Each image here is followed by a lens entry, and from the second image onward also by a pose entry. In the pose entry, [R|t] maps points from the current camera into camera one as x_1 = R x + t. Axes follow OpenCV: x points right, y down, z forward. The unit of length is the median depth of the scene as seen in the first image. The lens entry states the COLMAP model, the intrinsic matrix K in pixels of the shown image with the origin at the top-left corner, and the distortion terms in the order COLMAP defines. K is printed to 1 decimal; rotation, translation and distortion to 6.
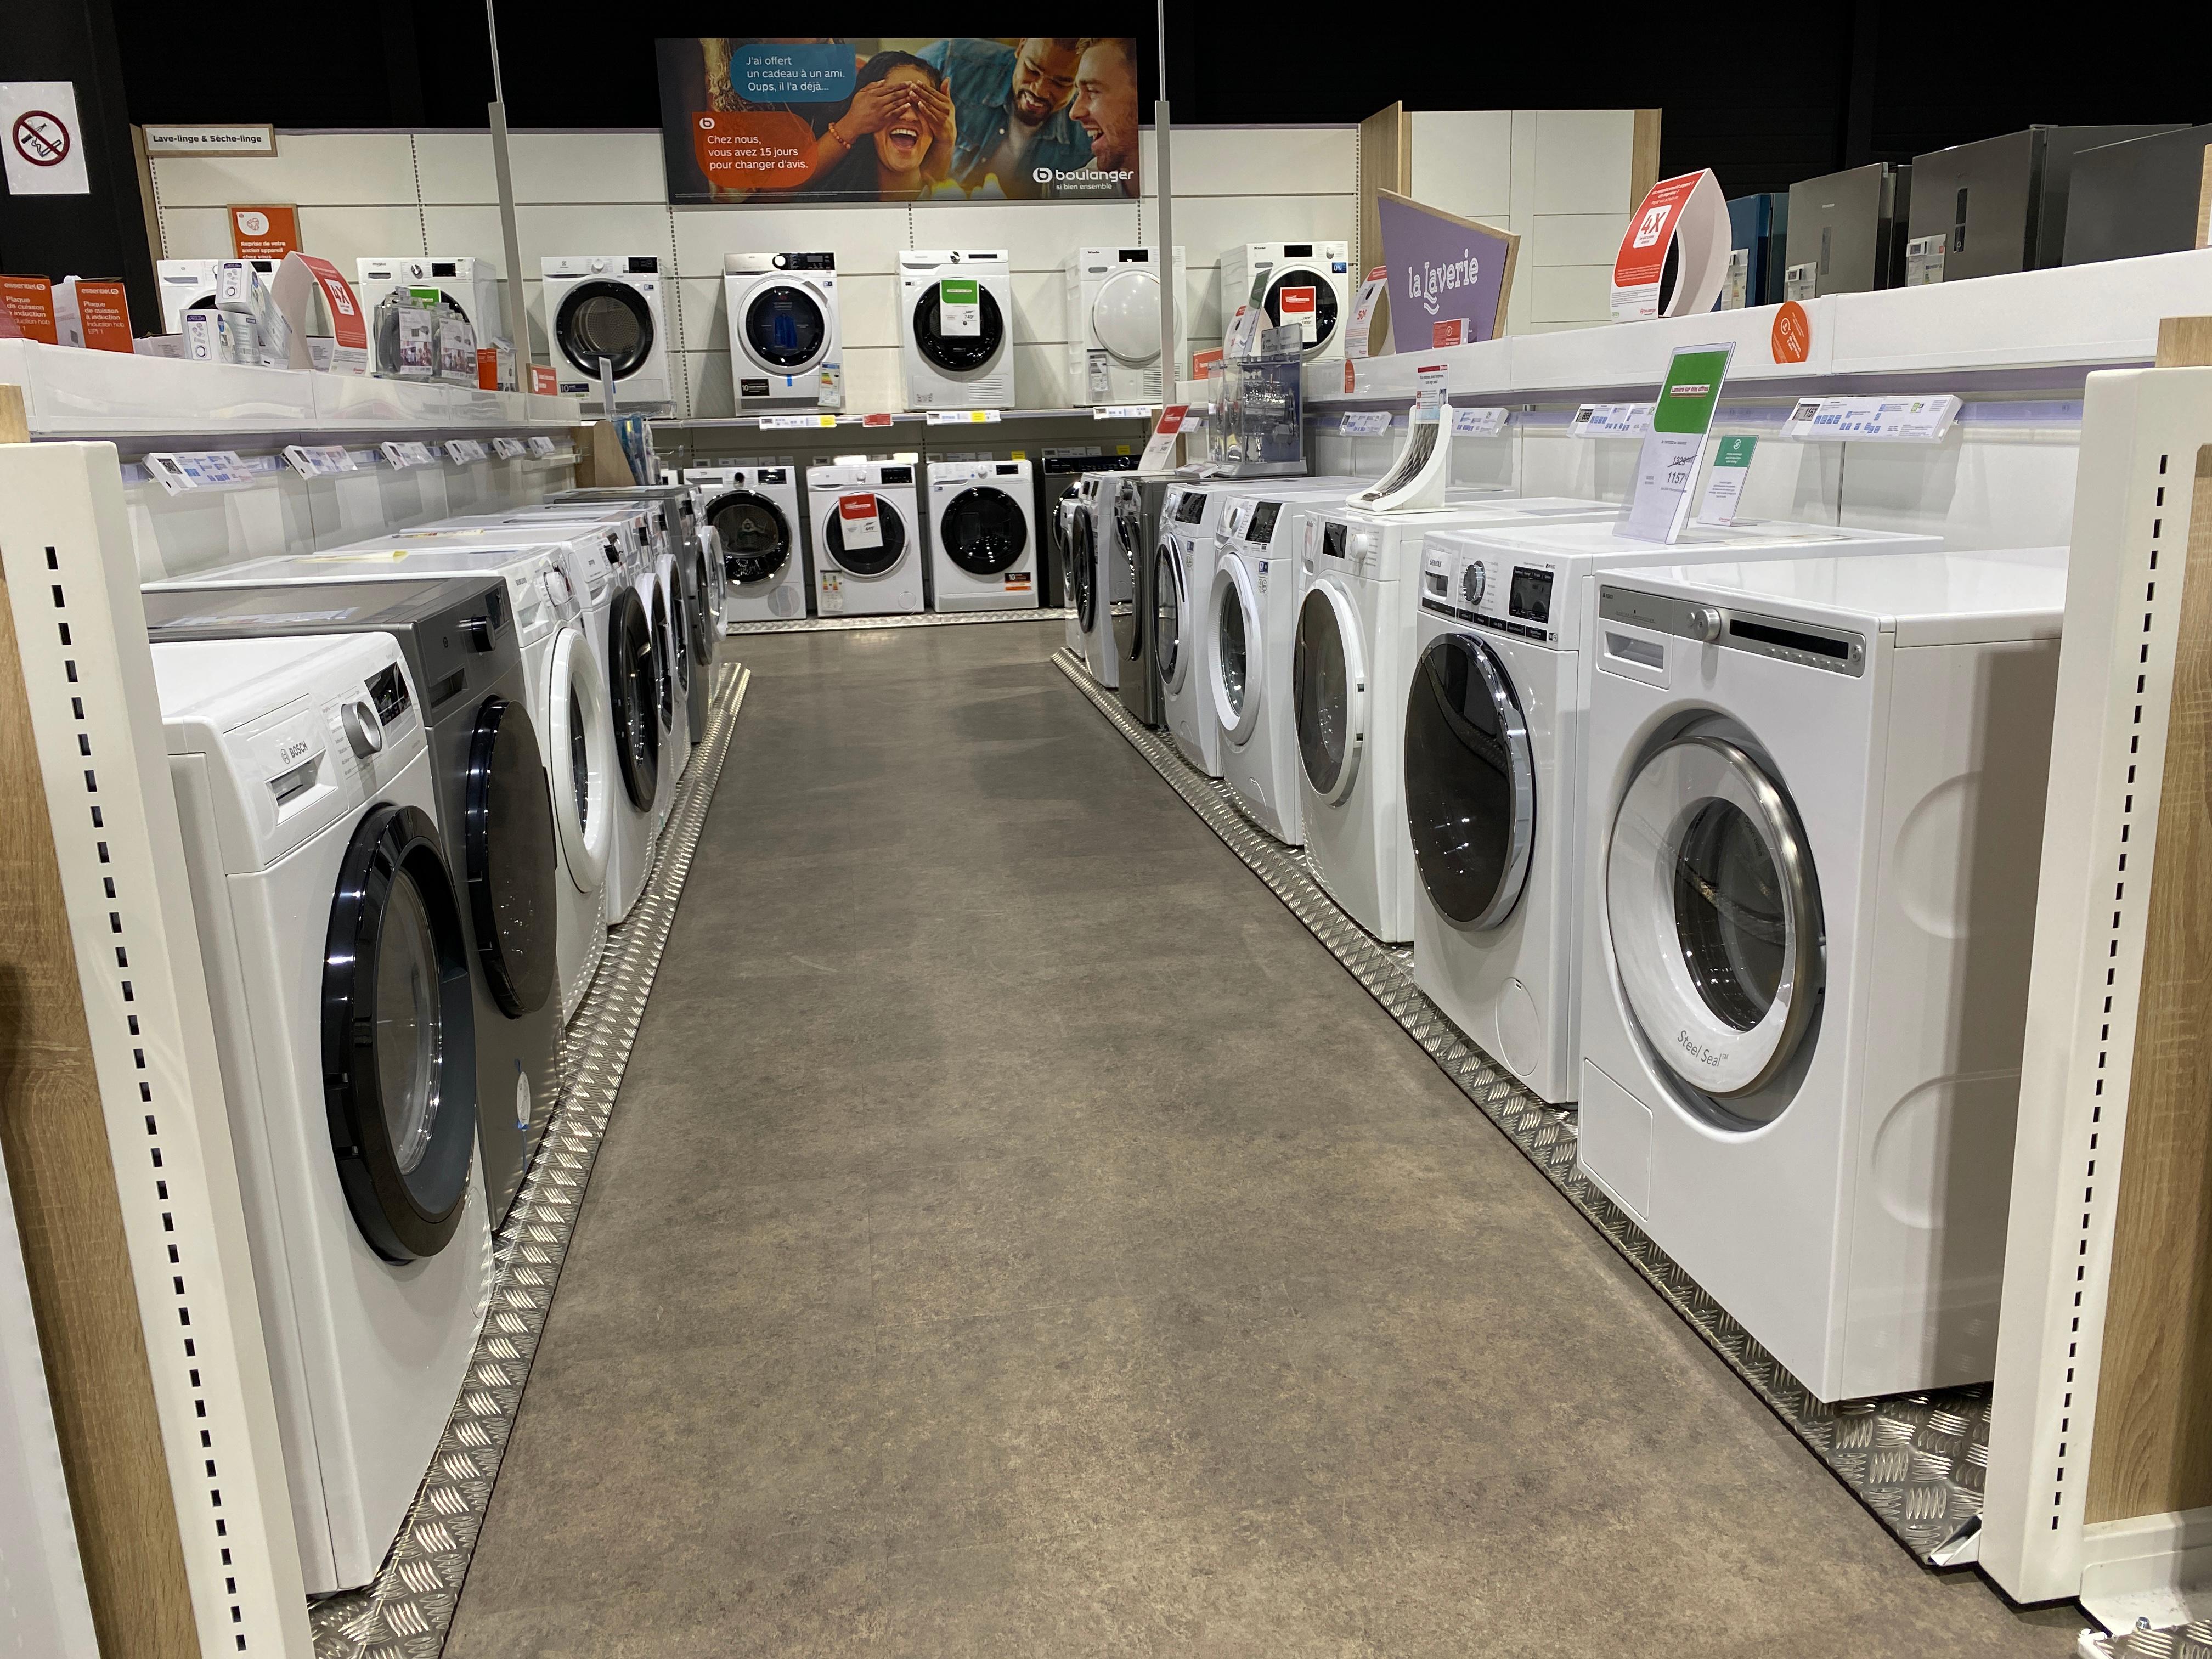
lens RADIAL K [[1702.9, 0, 1106.1], [0, 1702.9, 826.8], [0, 0, 1]] dist [0.000743, 0.001849]
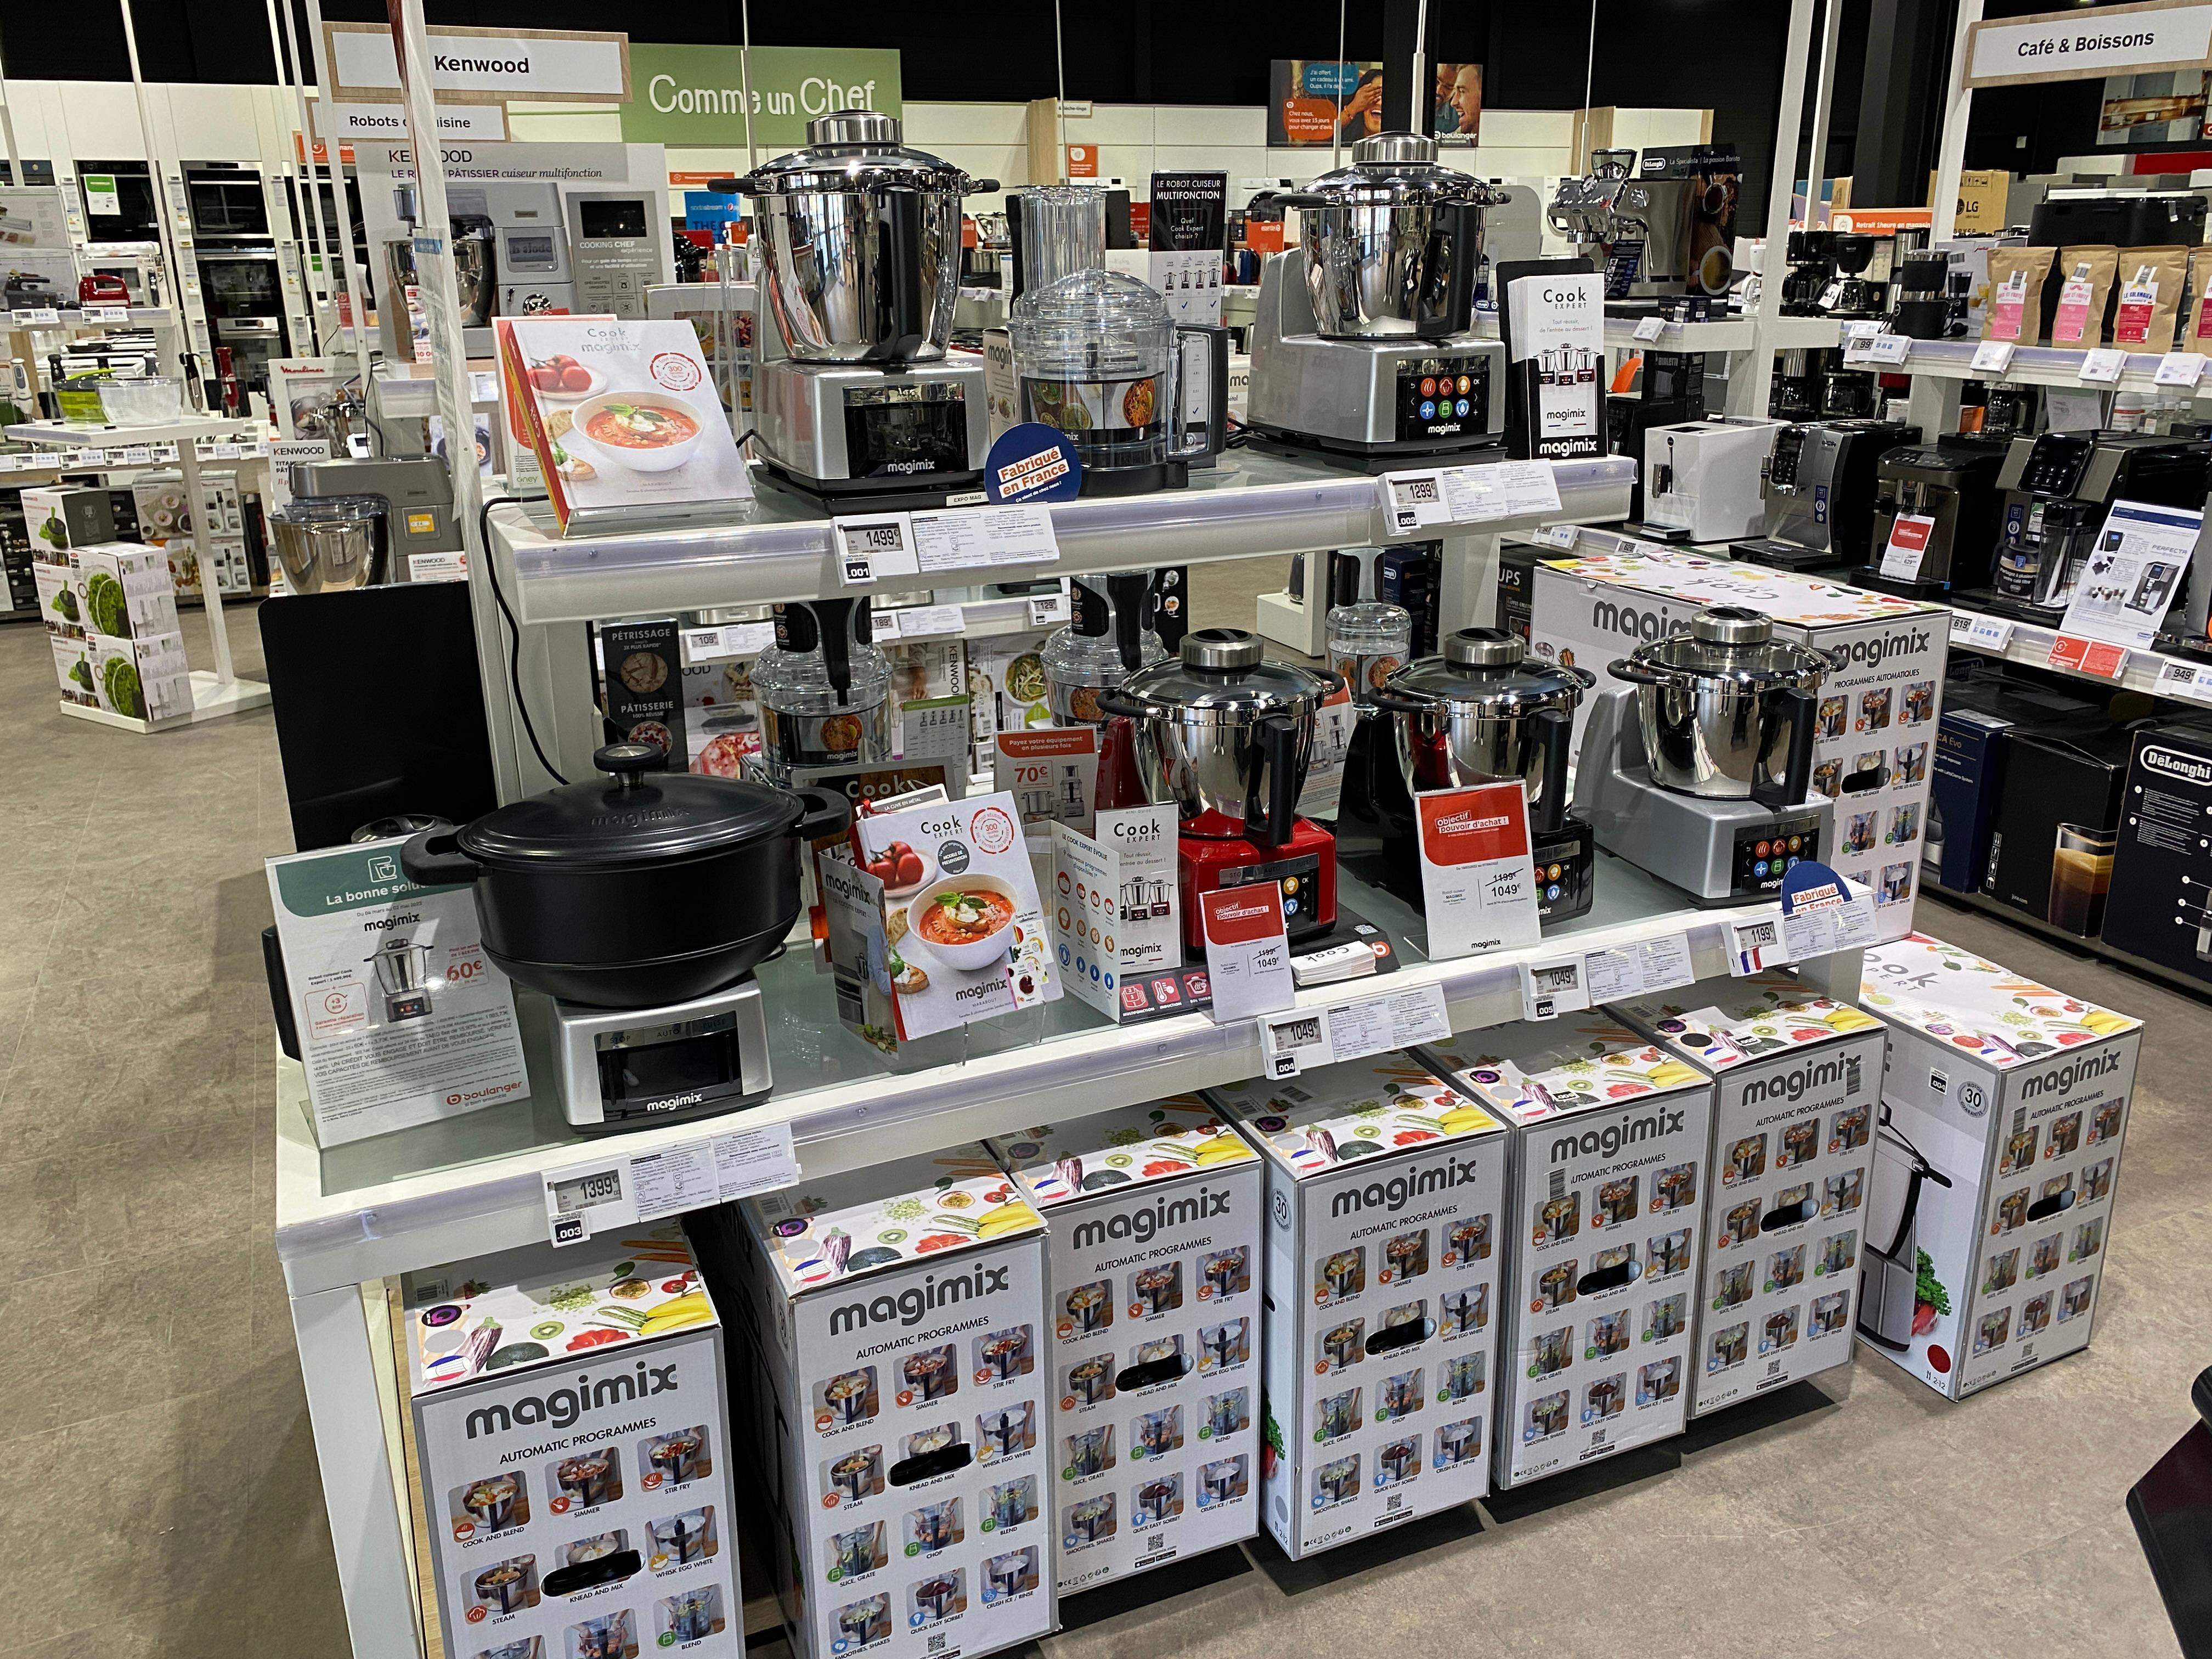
lens RADIAL K [[1755.9, 0, 1104.4], [0, 1755.9, 827.2], [0, 0, 1]] dist [0.002034, 0.000872]
pose [[0.964743, -0.068938, 0.254003, -0.984024], [0.048185, 0.995038, 0.087048, 0.207948], [-0.258744, -0.071740, 0.963278, -0.888810]]
